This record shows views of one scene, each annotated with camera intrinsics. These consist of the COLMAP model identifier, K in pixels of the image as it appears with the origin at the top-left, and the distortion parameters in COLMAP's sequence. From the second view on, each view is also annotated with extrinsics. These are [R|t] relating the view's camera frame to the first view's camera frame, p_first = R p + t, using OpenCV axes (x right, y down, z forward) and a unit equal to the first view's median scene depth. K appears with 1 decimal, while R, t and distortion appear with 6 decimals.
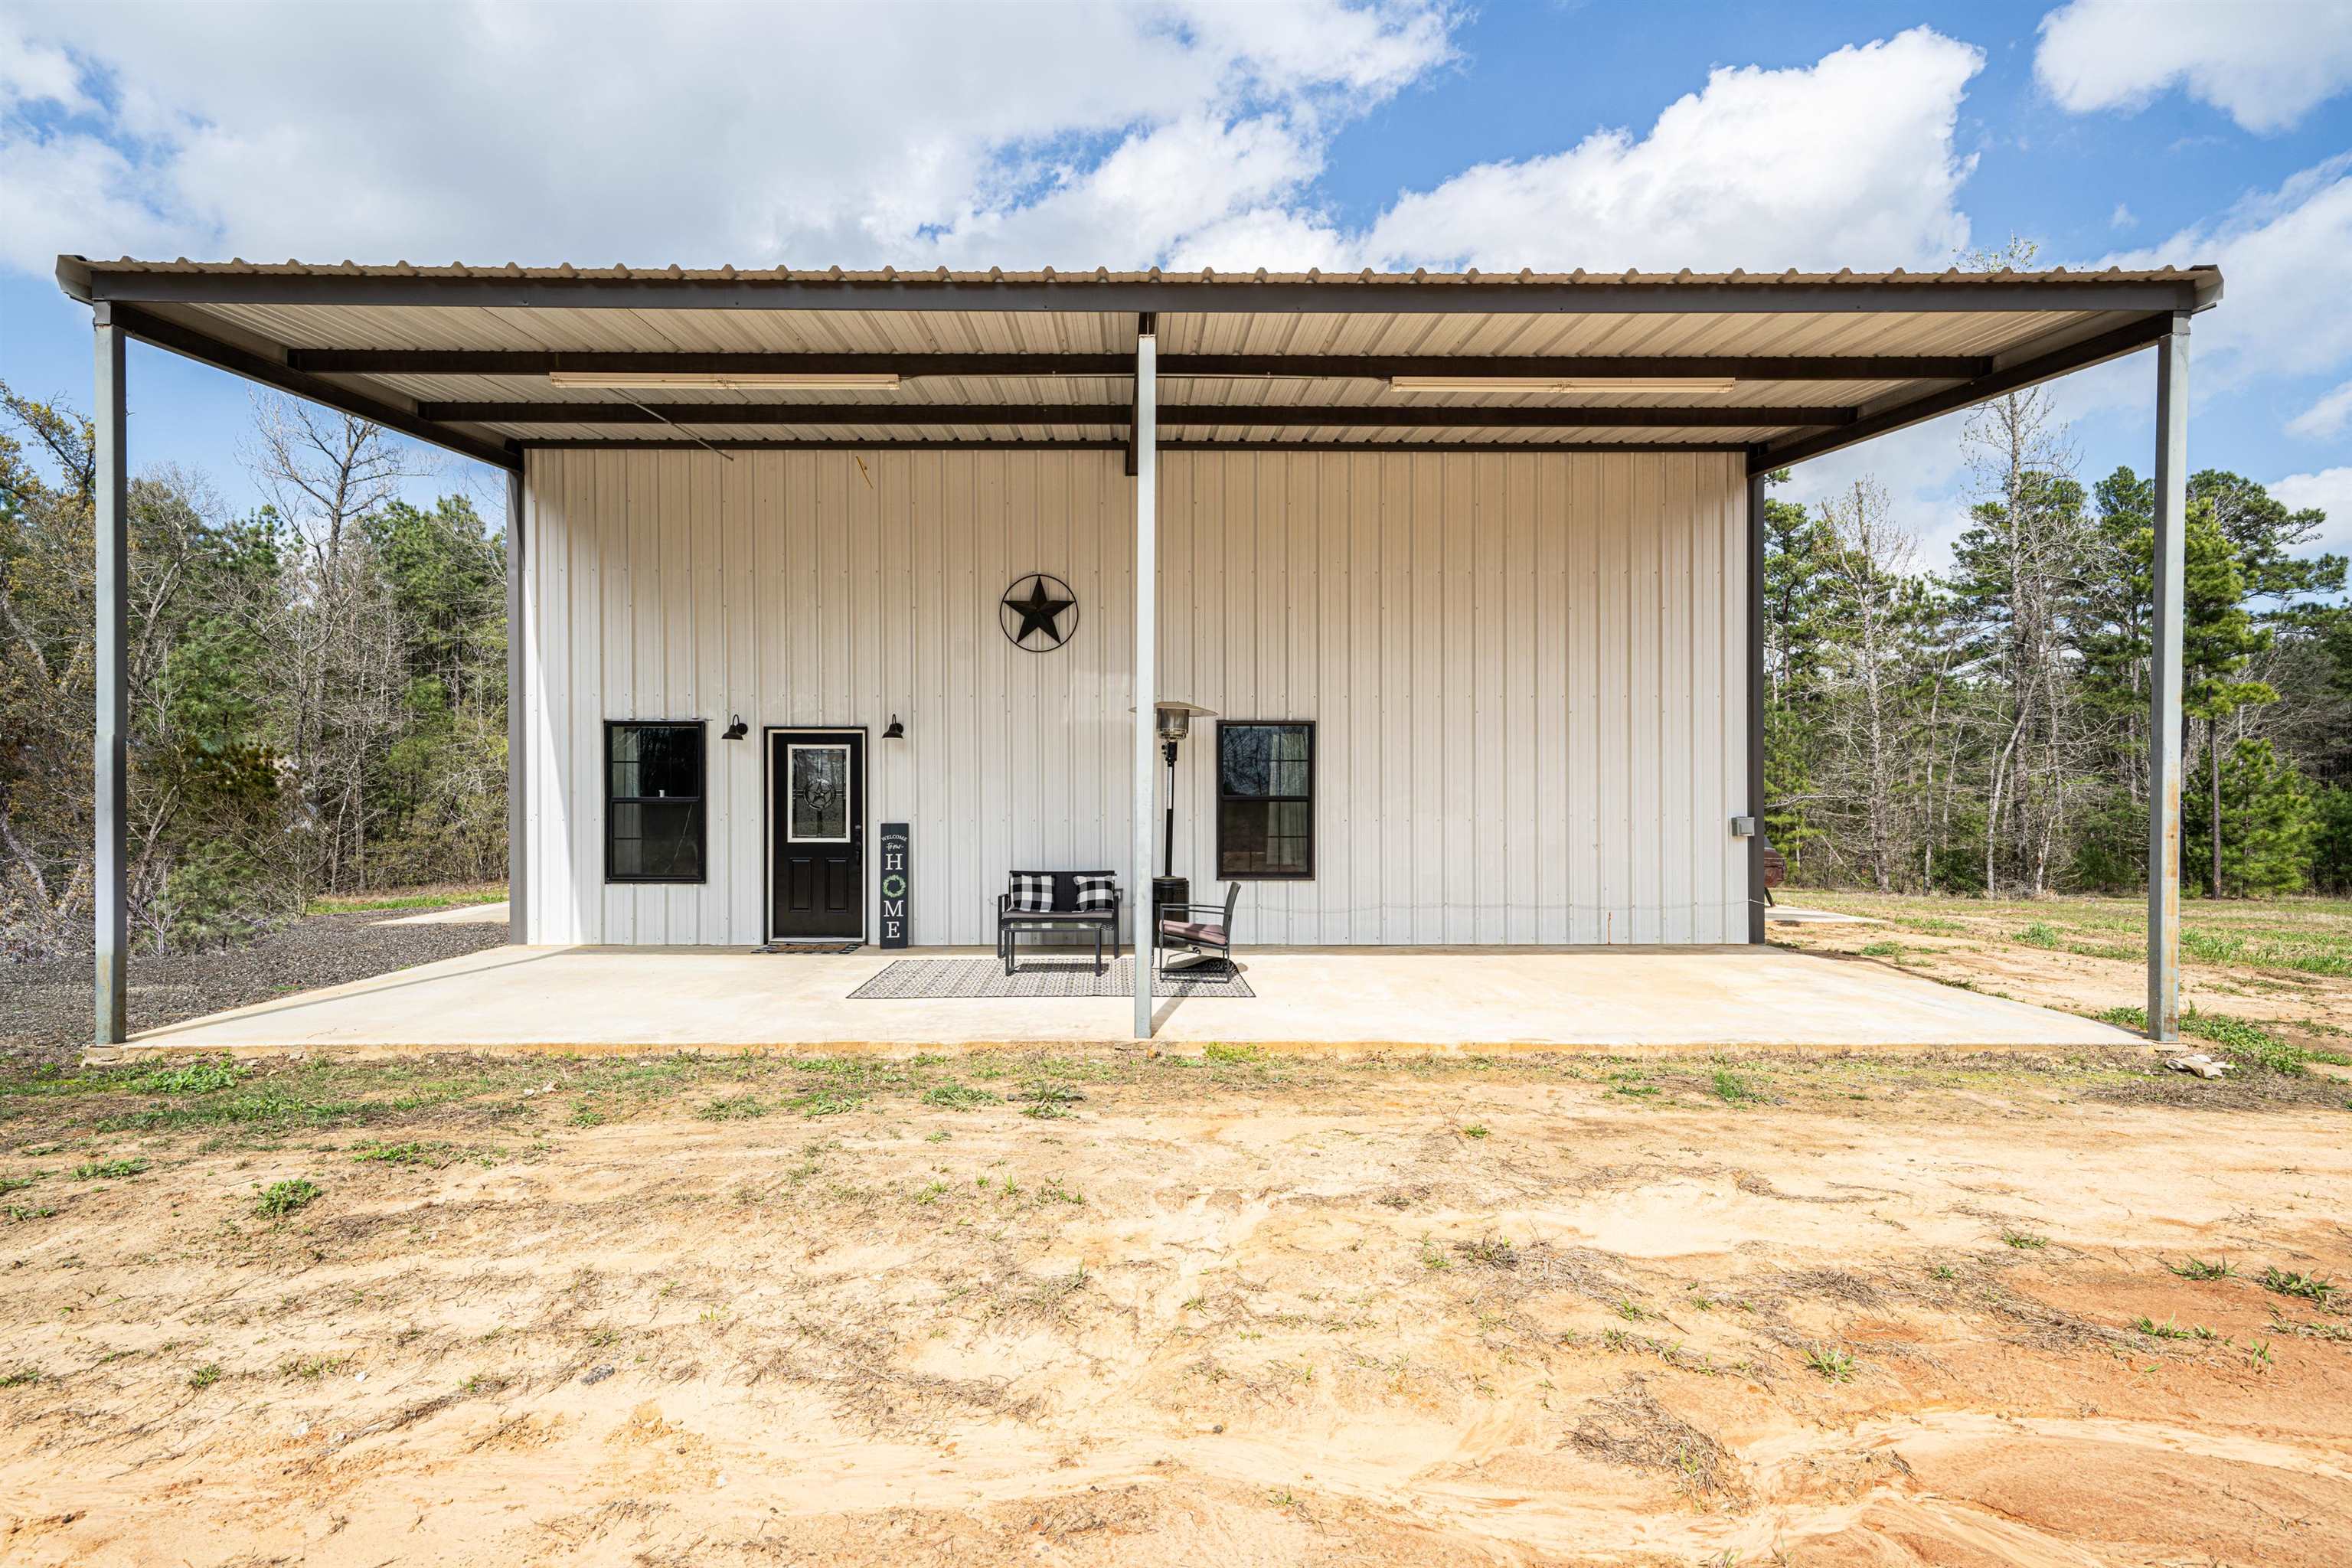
lens RADIAL K [[1174.6, 0, 1170.5], [0, 1174.6, 791.0], [0, 0, 1]] dist [0.002758, -0.000100]
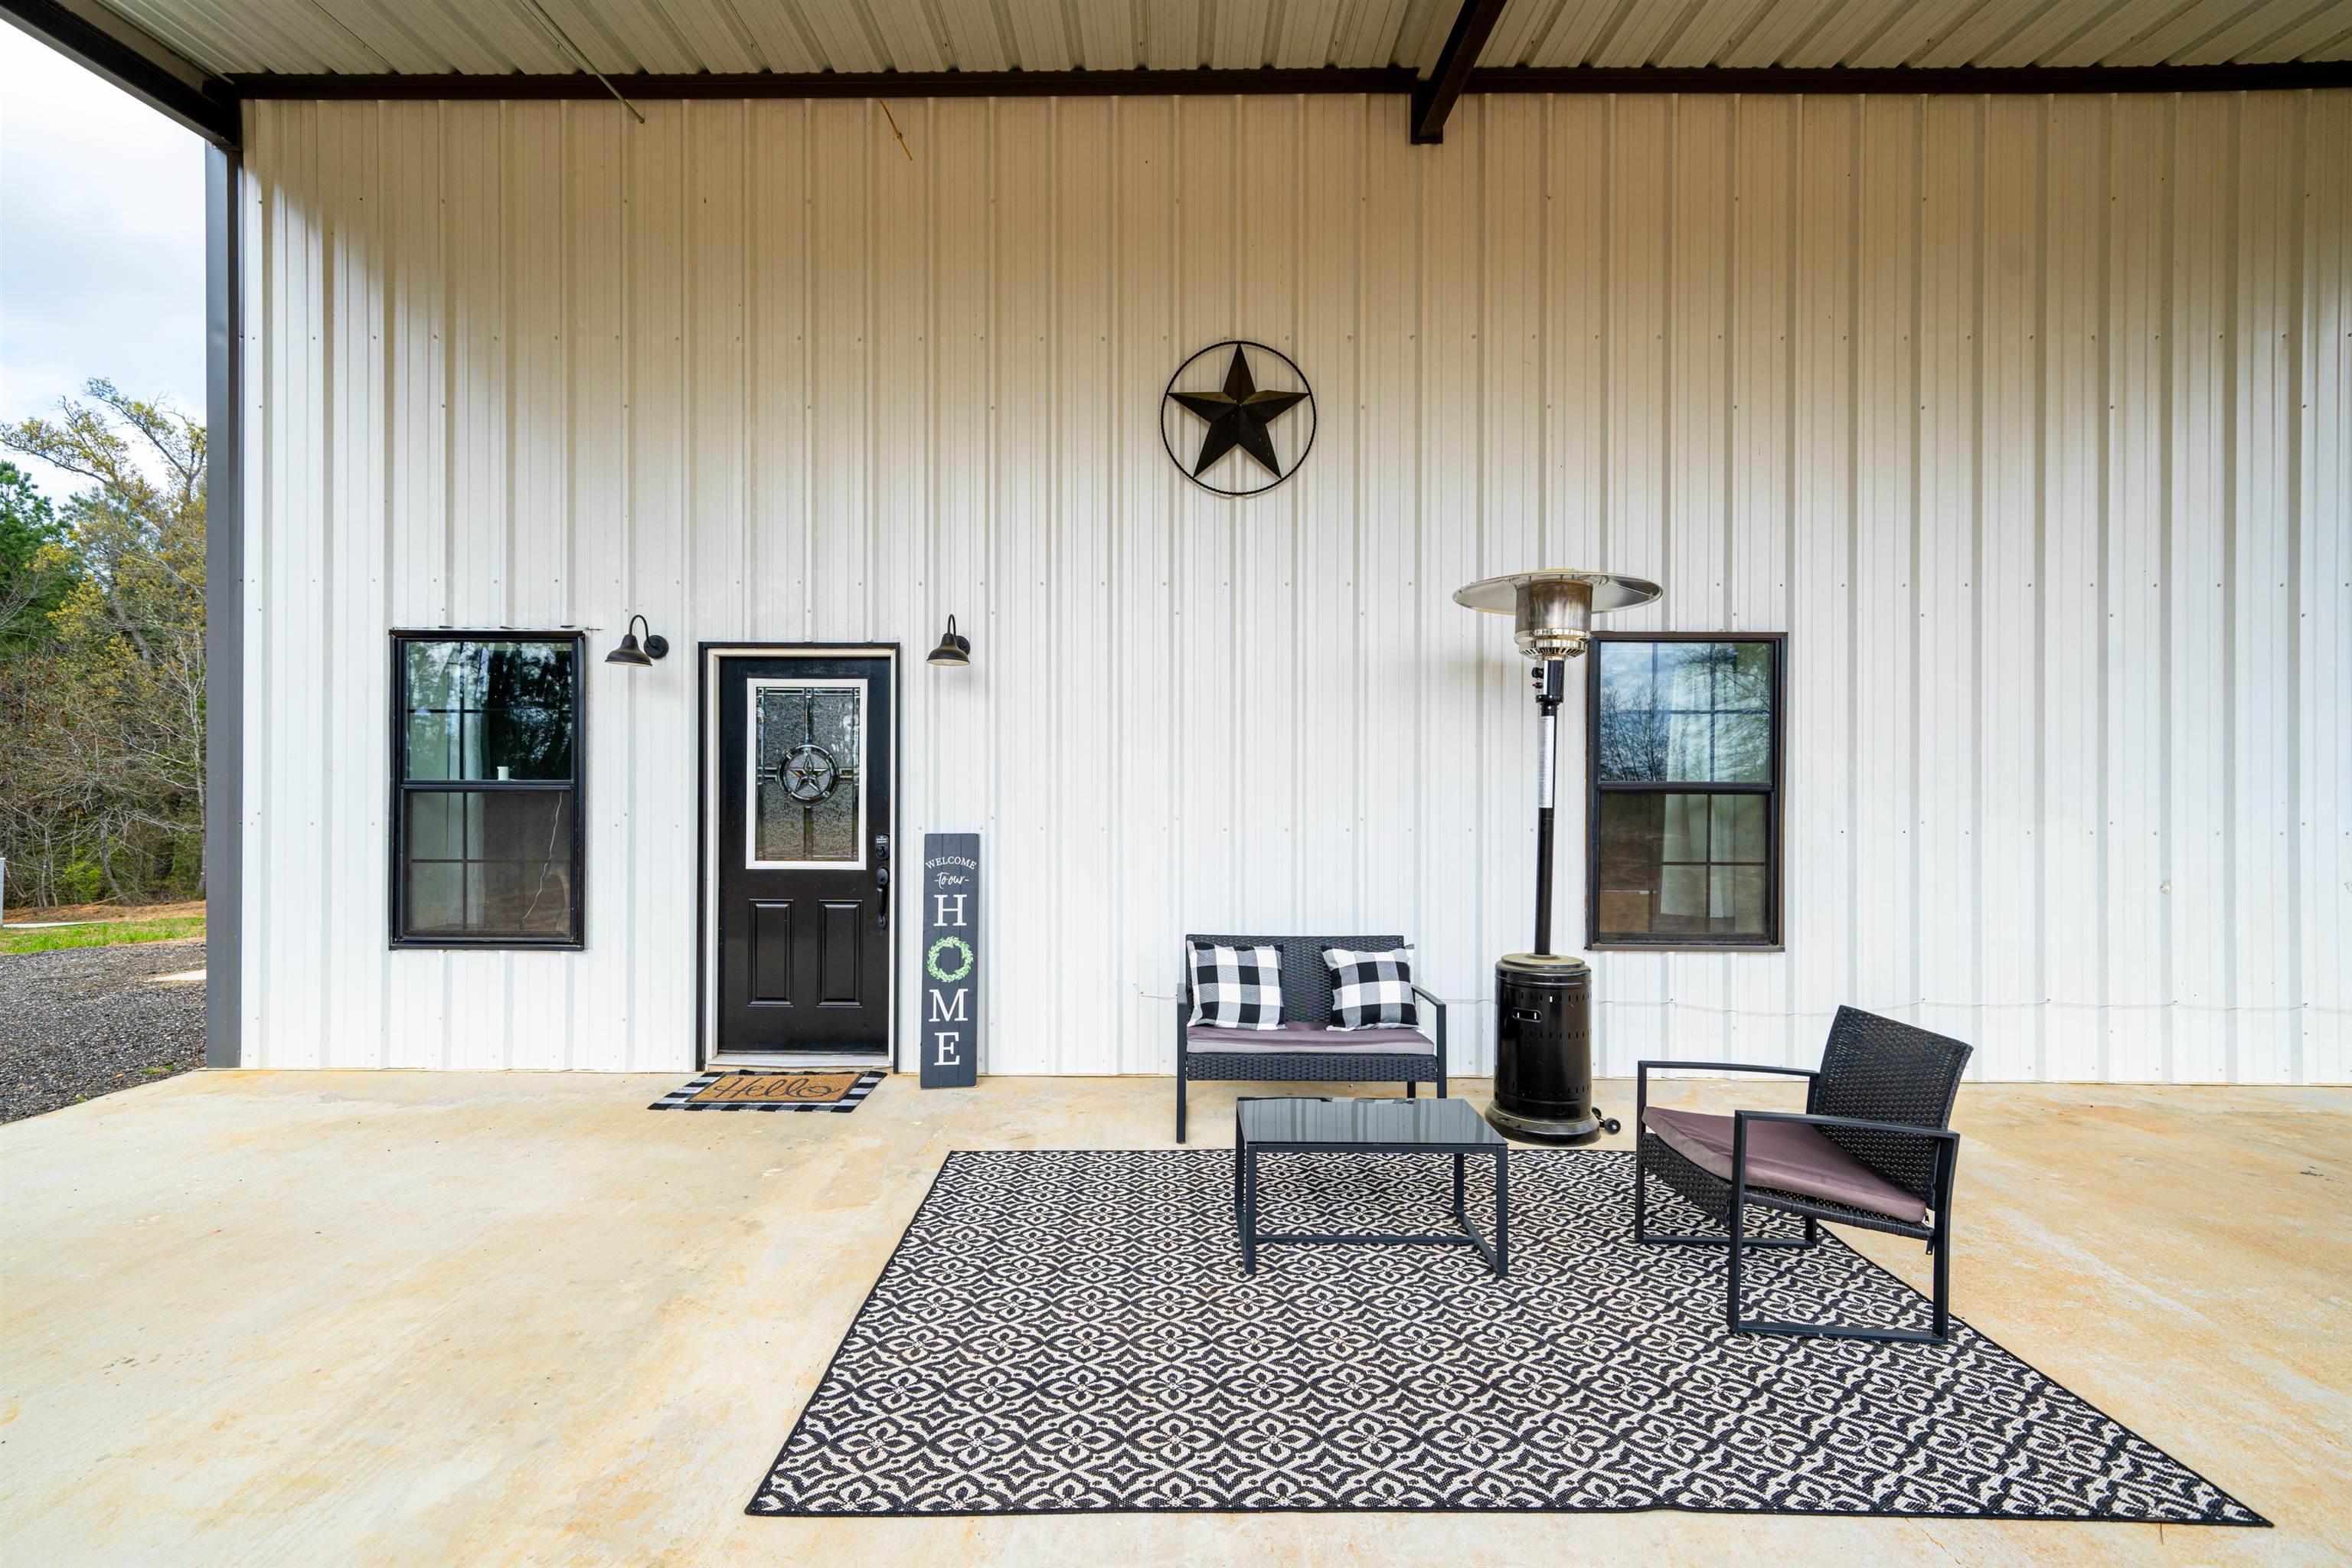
lens RADIAL K [[1010.3, 0, 1184.5], [0, 1010.3, 794.3], [0, 0, 1]] dist [-0.015139, -0.000009]
pose [[0.999409, 0.004572, -0.034082, -0.120194], [-0.004605, 0.999989, -0.000915, 0.010524], [0.034078, 0.001071, 0.999419, 0.569953]]
